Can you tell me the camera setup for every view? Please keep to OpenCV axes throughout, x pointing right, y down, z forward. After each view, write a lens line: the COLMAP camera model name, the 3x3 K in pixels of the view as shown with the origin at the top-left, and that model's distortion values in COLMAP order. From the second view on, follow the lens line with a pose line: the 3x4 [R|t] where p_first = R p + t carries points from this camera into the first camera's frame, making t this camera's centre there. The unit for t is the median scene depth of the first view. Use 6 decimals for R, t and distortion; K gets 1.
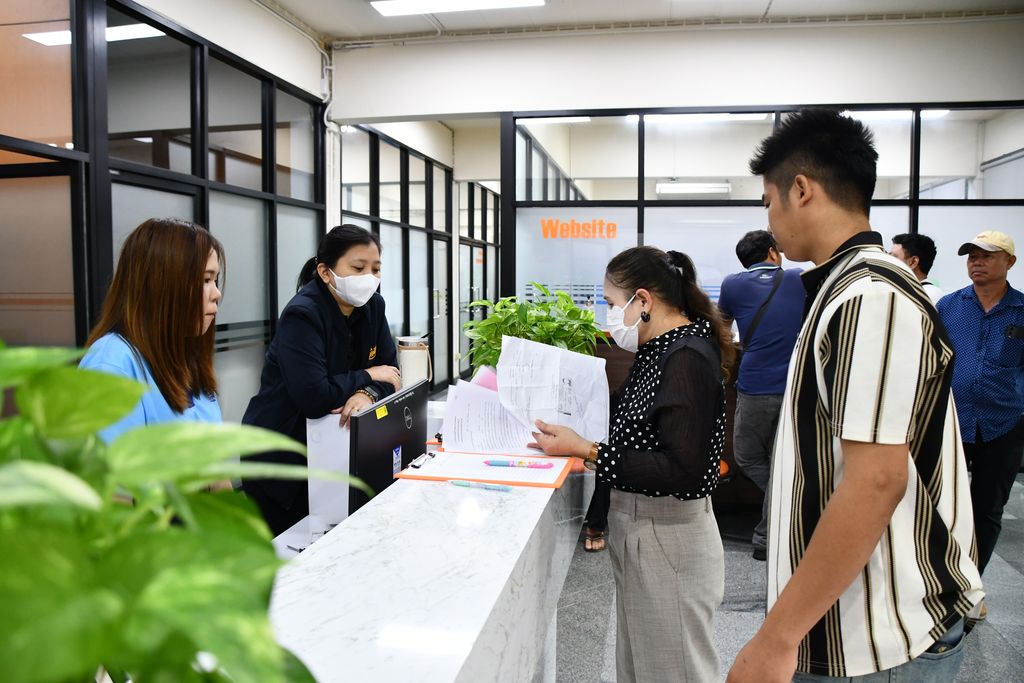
lens RADIAL K [[796.0, 0, 512.0], [0, 796.0, 341.5], [0, 0, 1]] dist [-0.153310, 0.105172]
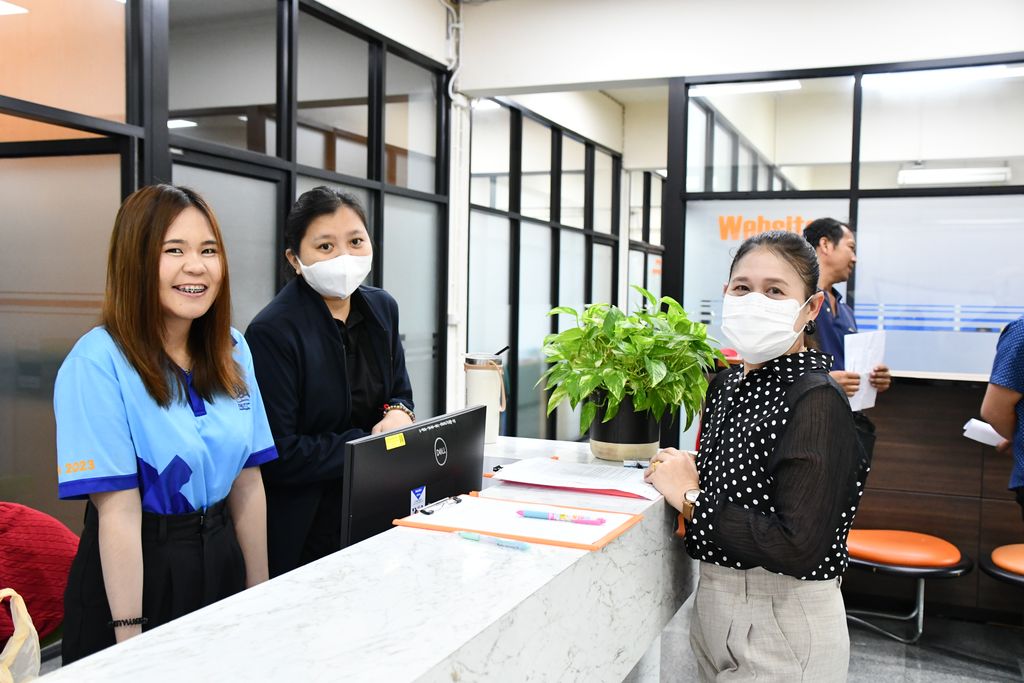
lens RADIAL K [[1000.1, 0, 512.0], [0, 1000.1, 341.5], [0, 0, 1]] dist [-0.055185, 0.217560]
pose [[0.978854, 0.024817, -0.203047, 0.038915], [-0.031773, 0.999012, -0.031069, 0.004580], [0.202075, 0.036864, 0.978676, 0.012830]]
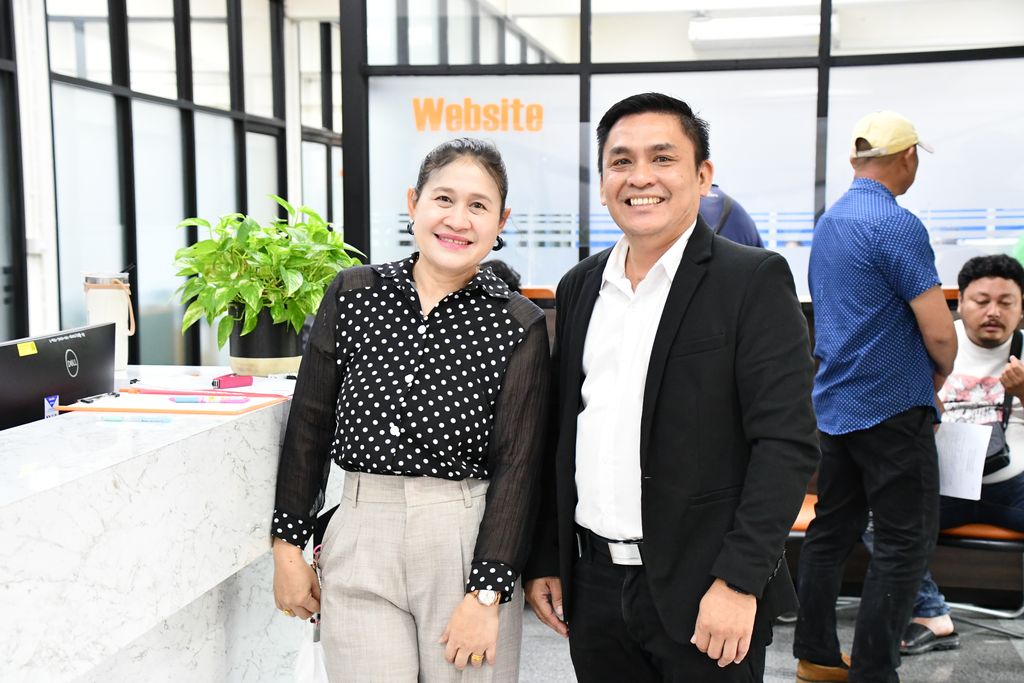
lens RADIAL K [[1655.2, 0, 512.8], [0, 1655.2, 358.9], [0, 0, 1]] dist [0.158867, 1.158403]
pose [[0.999673, -0.005223, 0.025044, 0.075475], [0.005014, 0.999952, 0.008389, 0.023057], [-0.025086, -0.008261, 0.999651, -0.192917]]
